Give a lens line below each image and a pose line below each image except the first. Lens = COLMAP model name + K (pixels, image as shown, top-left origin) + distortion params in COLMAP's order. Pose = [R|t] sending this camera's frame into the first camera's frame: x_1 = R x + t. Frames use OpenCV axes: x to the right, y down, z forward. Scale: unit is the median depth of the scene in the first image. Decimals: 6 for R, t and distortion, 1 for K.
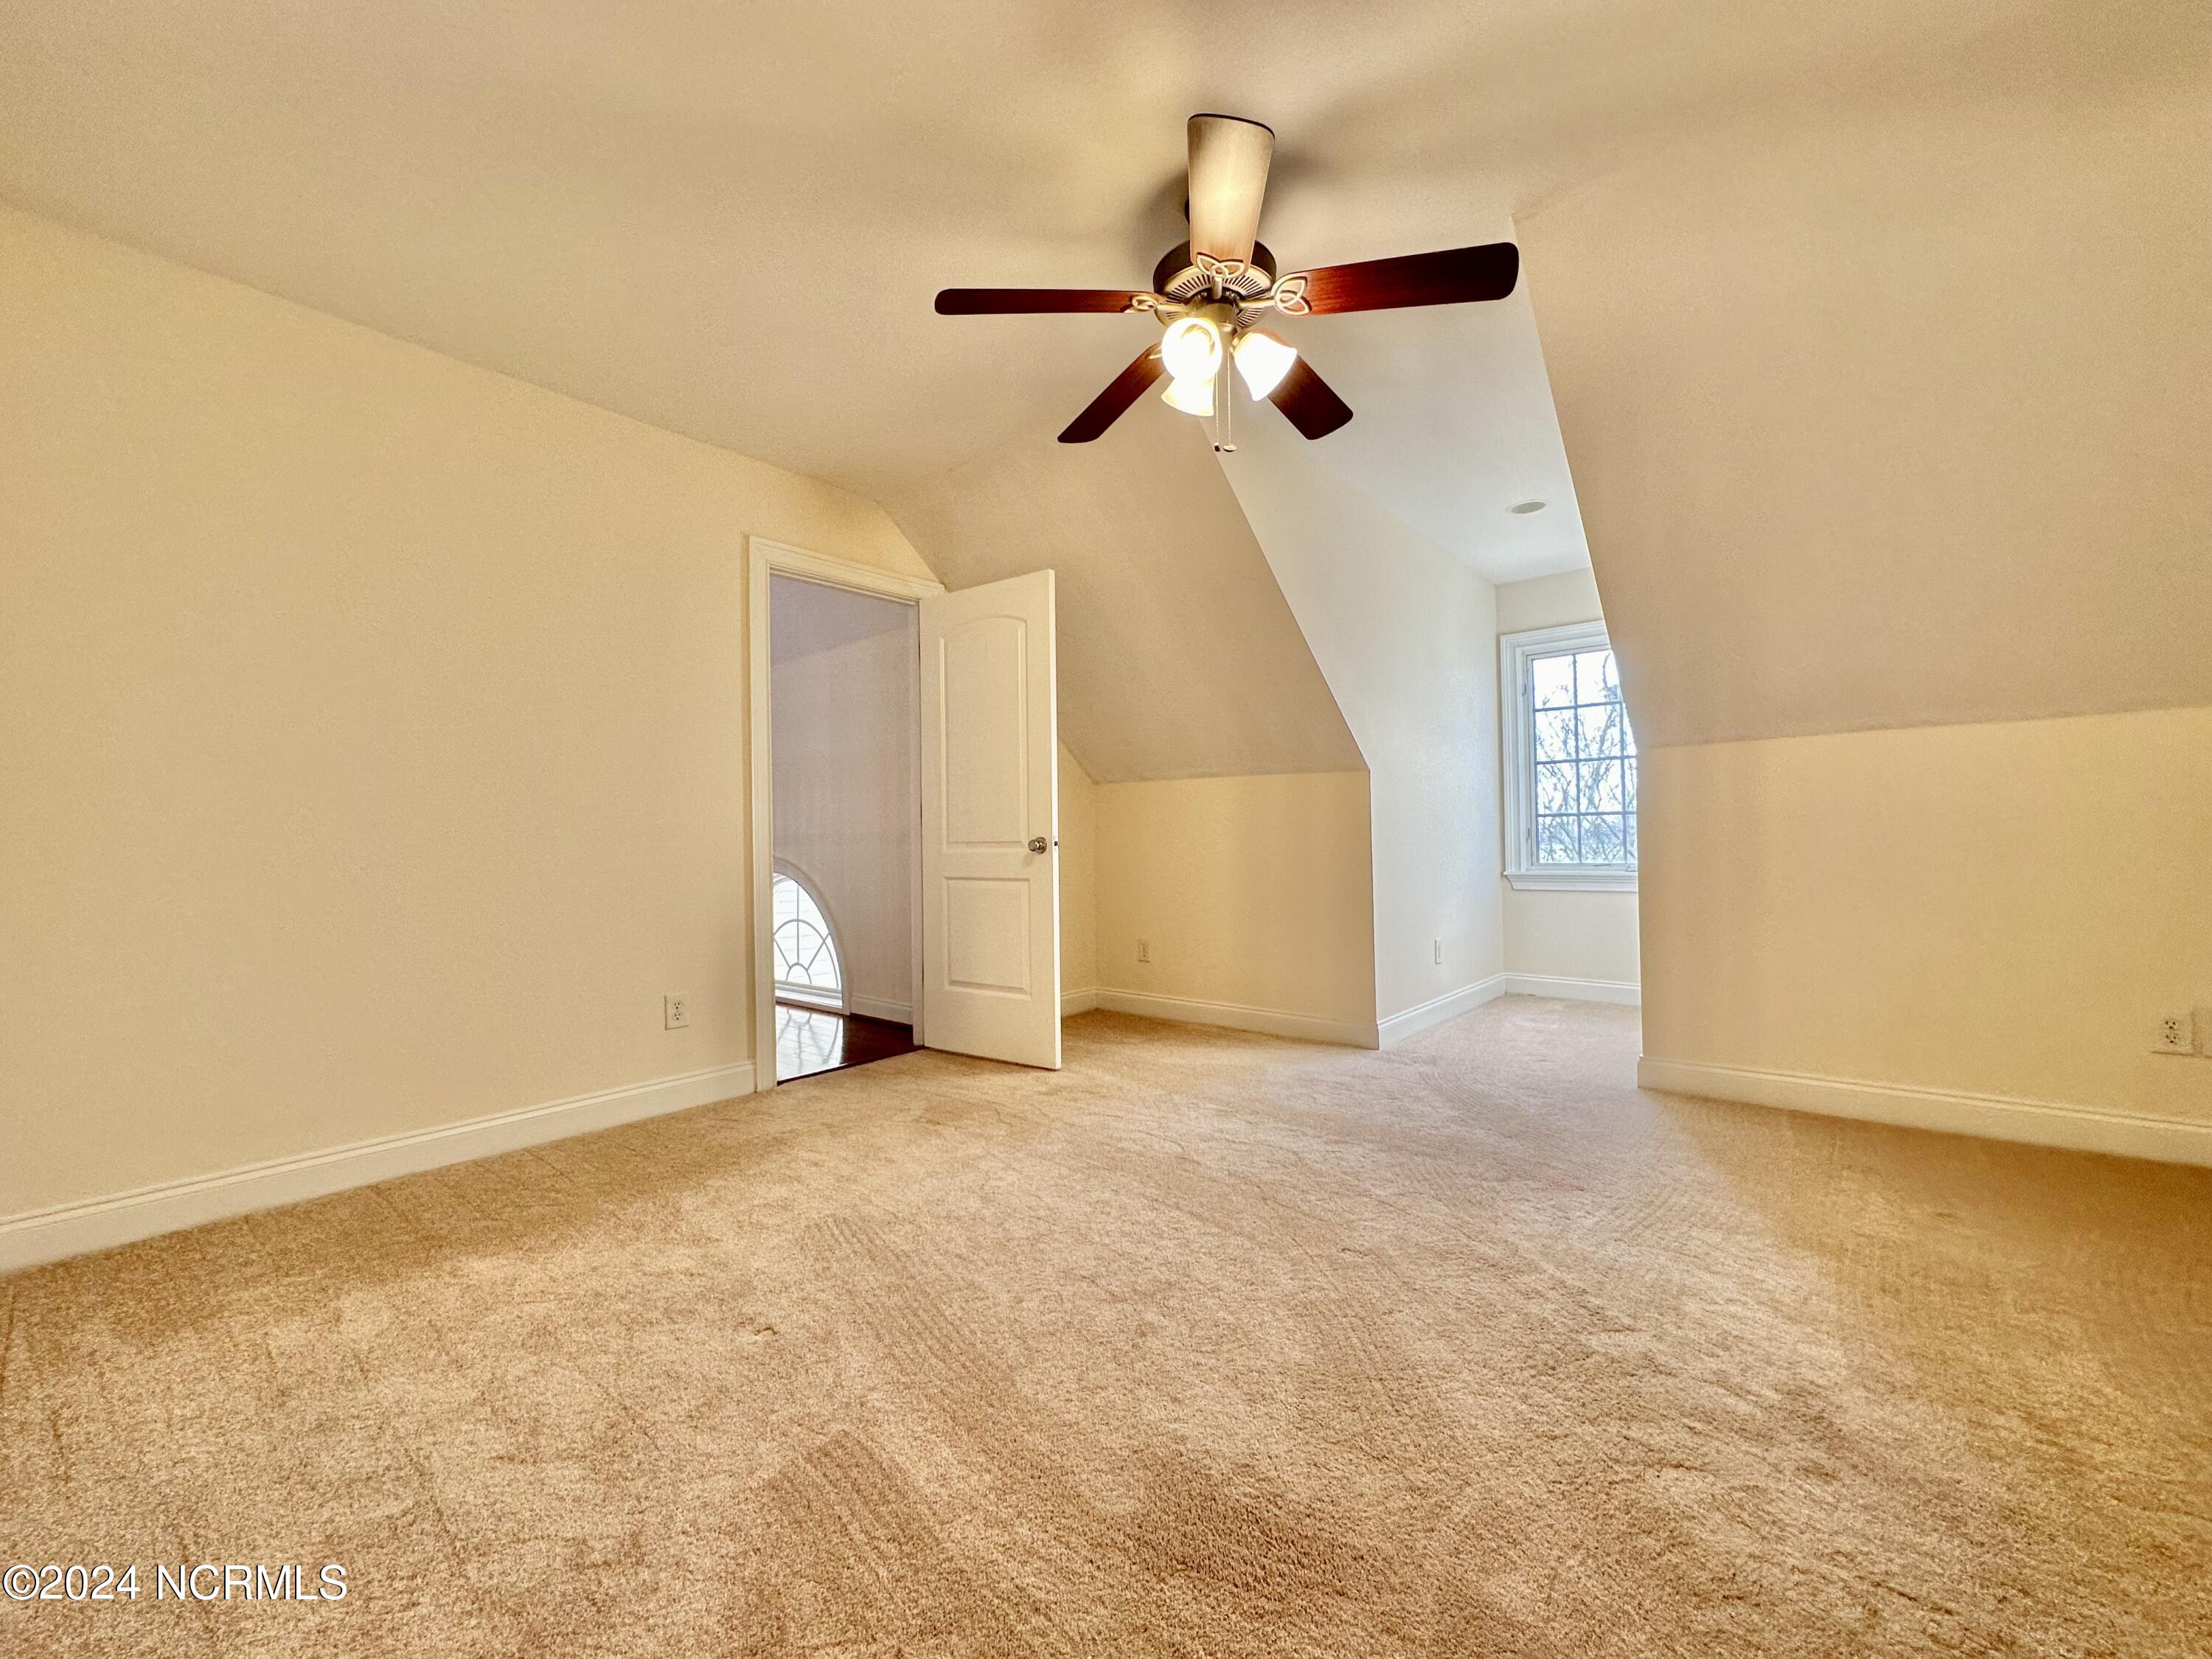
lens RADIAL K [[898.4, 0, 1113.4], [0, 898.4, 830.2], [0, 0, 1]] dist [-0.001691, -0.000178]
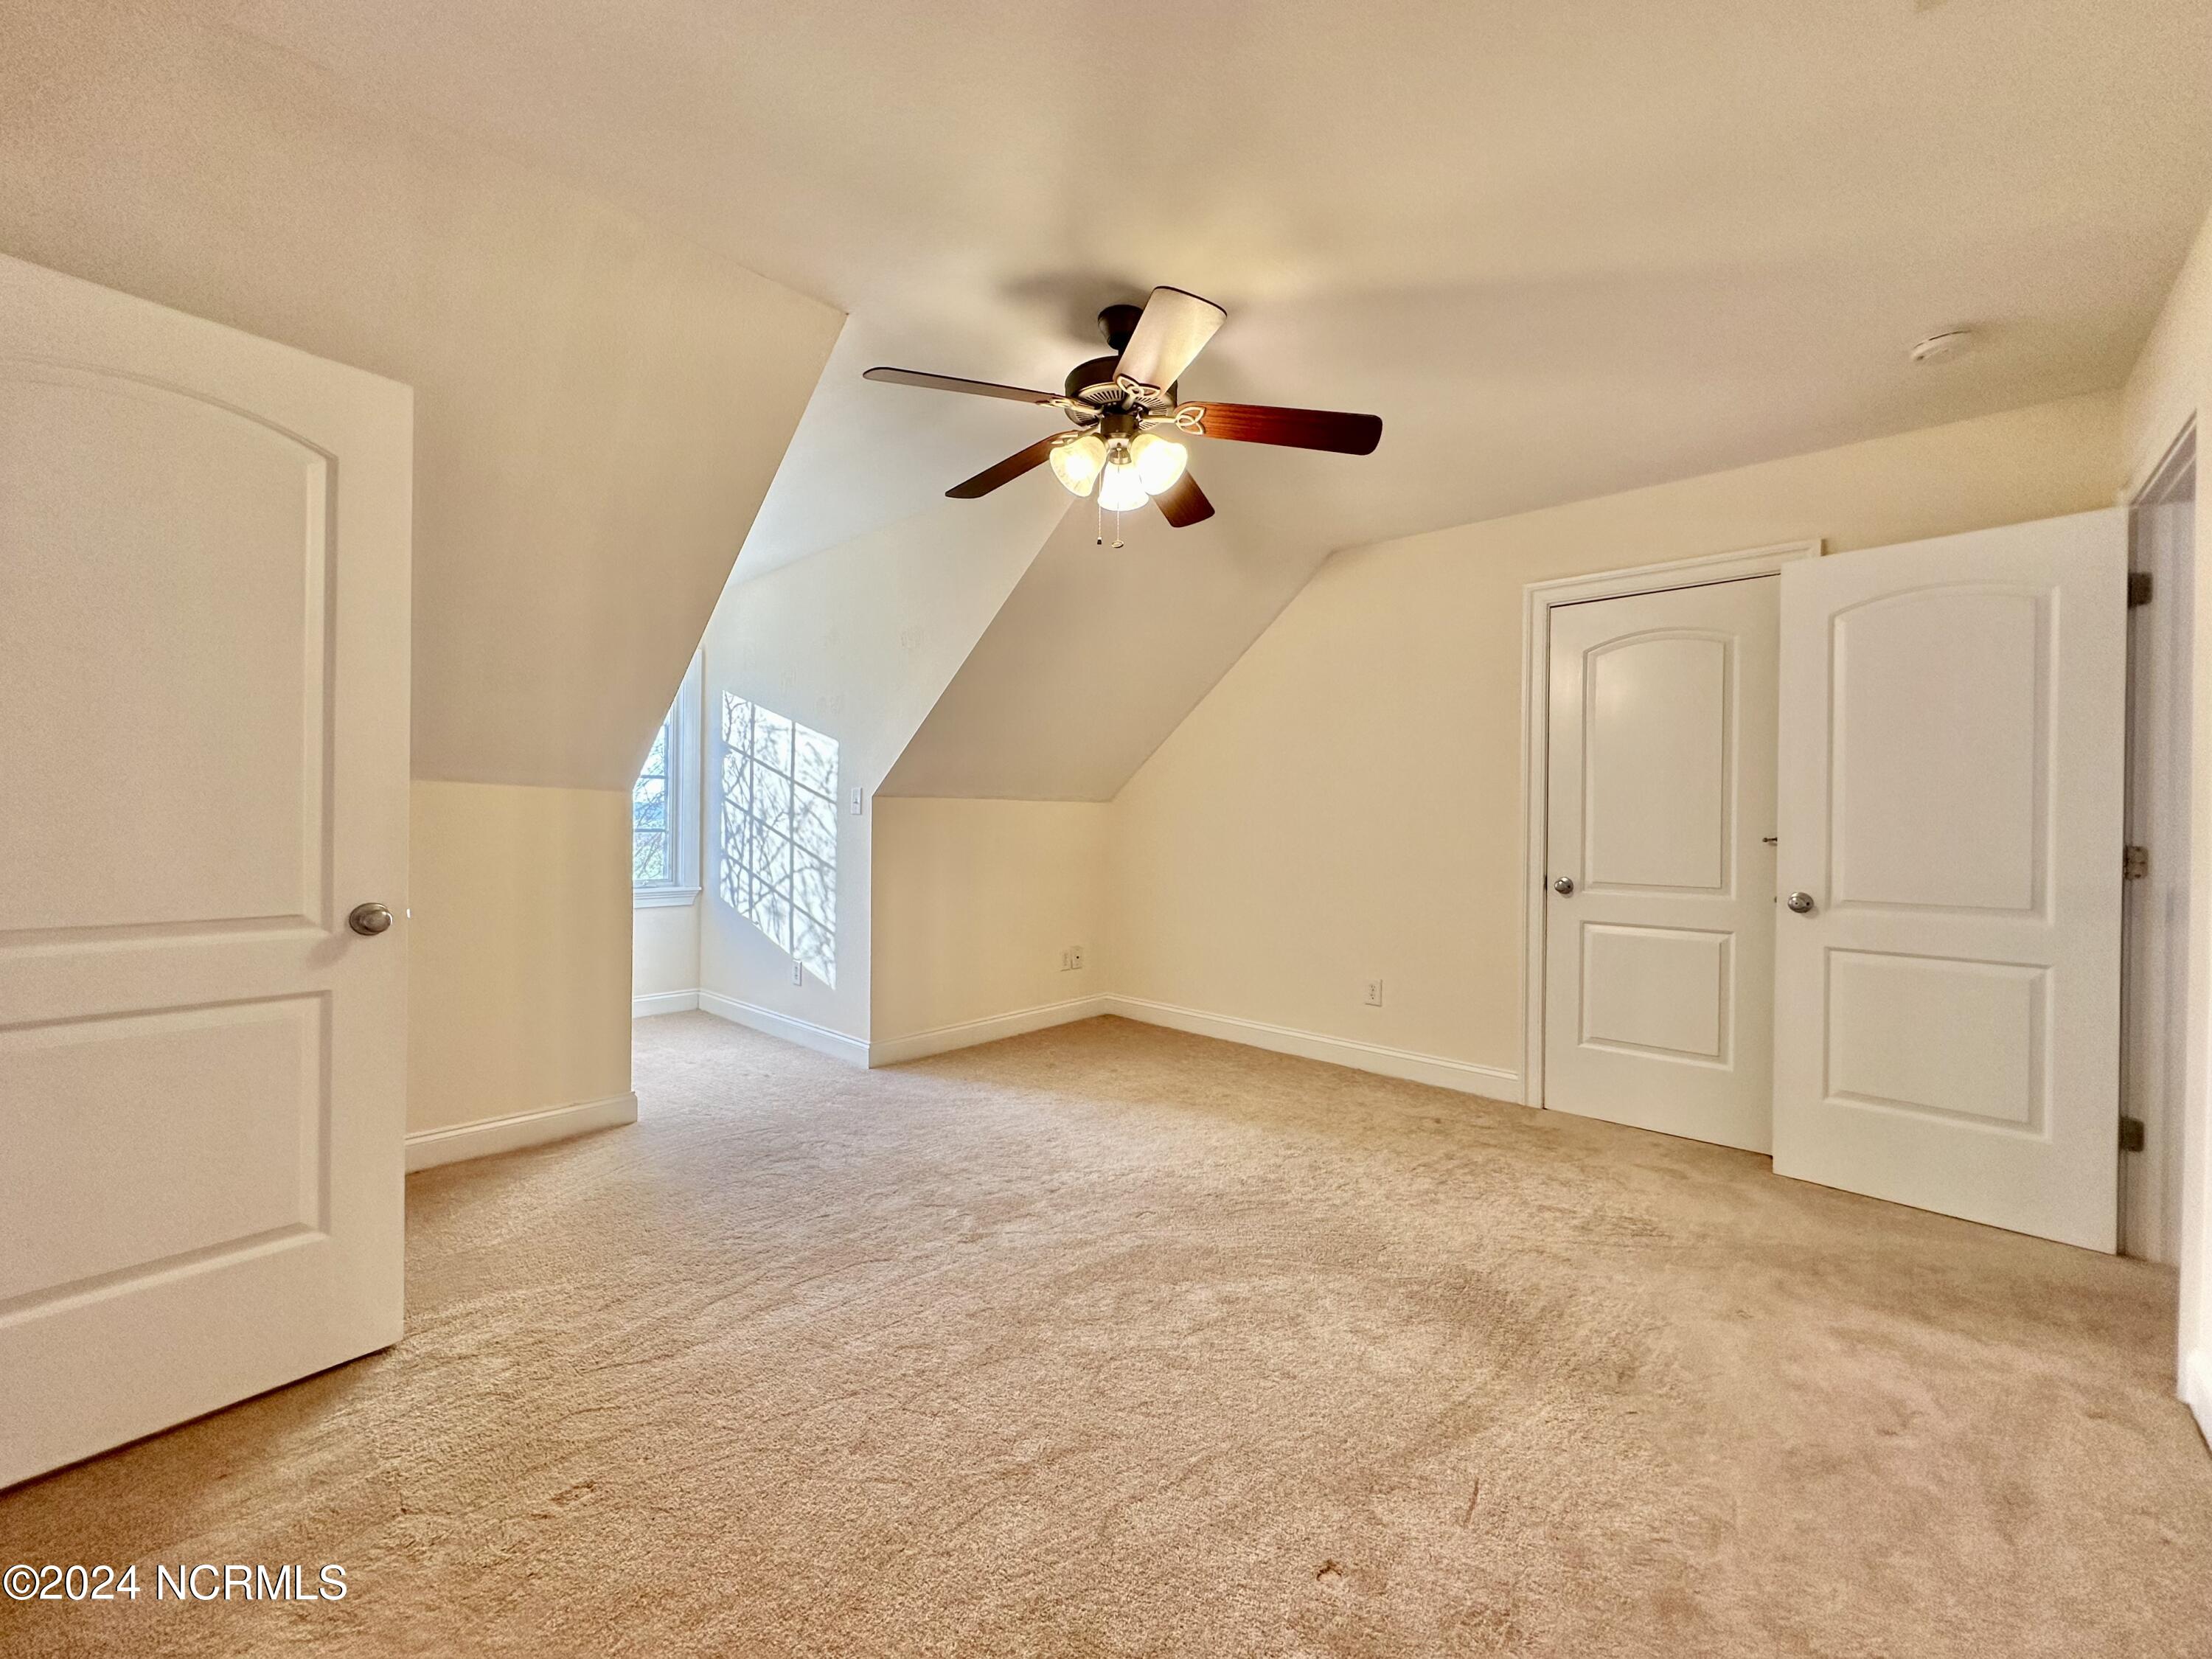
lens RADIAL K [[876.6, 0, 1112.2], [0, 876.6, 822.1], [0, 0, 1]] dist [-0.001176, -0.000047]
pose [[0.030254, 0.012443, 0.999465, -0.888962], [-0.035087, 0.999319, -0.011380, -0.073916], [-0.998926, -0.034724, 0.030670, 0.898451]]
